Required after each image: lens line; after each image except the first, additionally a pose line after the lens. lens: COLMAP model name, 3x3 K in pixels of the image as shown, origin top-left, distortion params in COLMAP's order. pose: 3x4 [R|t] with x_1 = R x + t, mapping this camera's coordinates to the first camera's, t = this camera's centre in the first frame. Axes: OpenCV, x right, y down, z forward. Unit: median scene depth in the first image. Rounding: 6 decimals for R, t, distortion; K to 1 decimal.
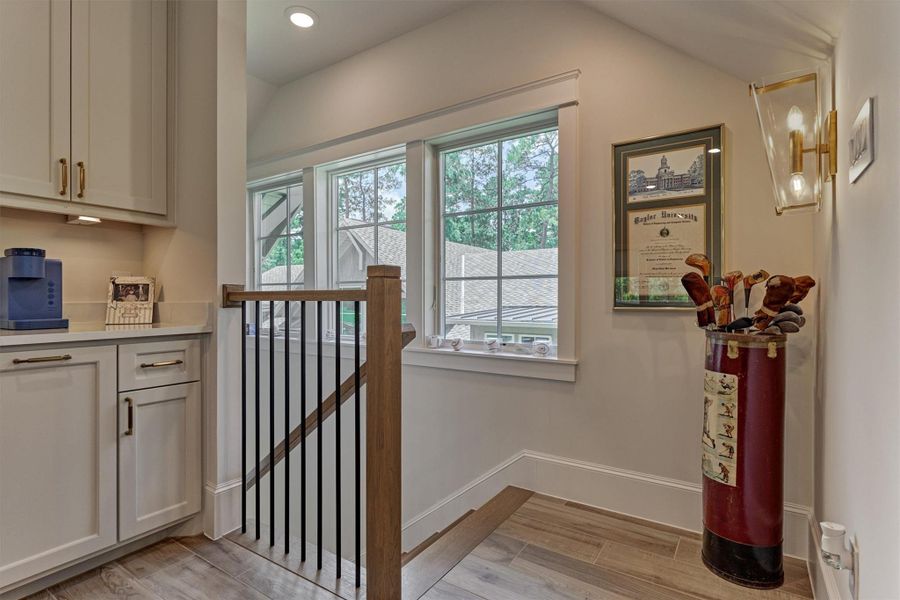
lens RADIAL K [[447.5, 0, 458.6], [0, 447.5, 299.1], [0, 0, 1]] dist [-0.000100, -0.000387]
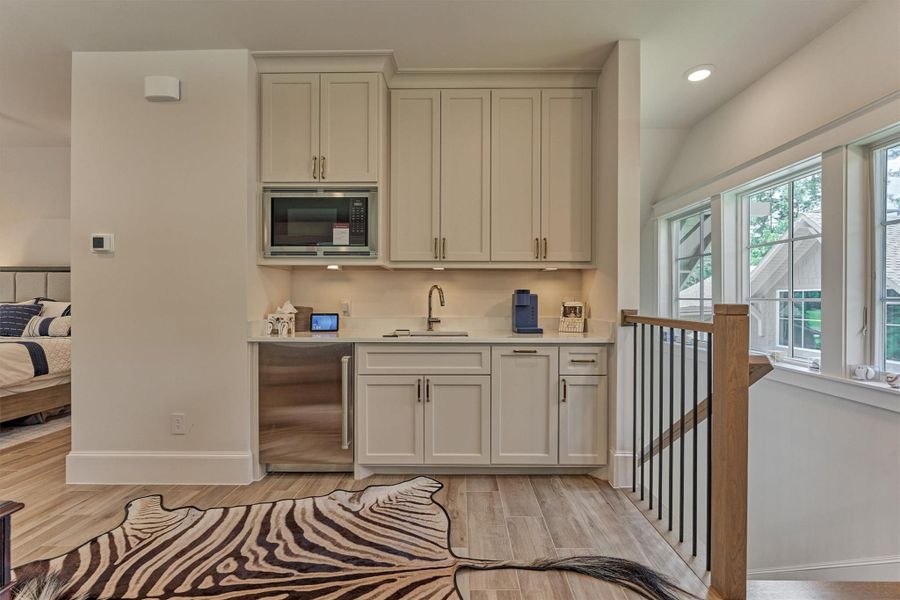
lens RADIAL K [[398.1, 0, 450.6], [0, 398.1, 300.3], [0, 0, 1]] dist [-0.002352, -0.000459]
pose [[0.536180, 0.006133, -0.844081, 0.244147], [-0.002682, 0.999981, 0.005561, -0.069006], [0.844099, -0.000718, 0.536186, -0.125266]]
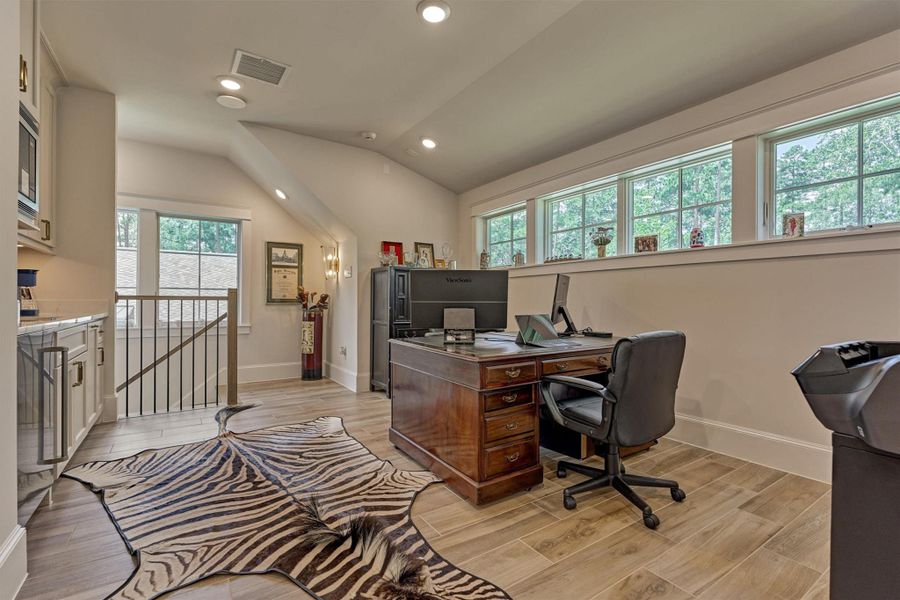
lens RADIAL K [[418.2, 0, 453.1], [0, 418.2, 301.9], [0, 0, 1]] dist [-0.001098, -0.000305]
pose [[0.394277, -0.000574, 0.918991, -1.634466], [-0.003984, 0.999989, 0.002333, 0.001969], [-0.918983, -0.004581, 0.394271, -1.085458]]
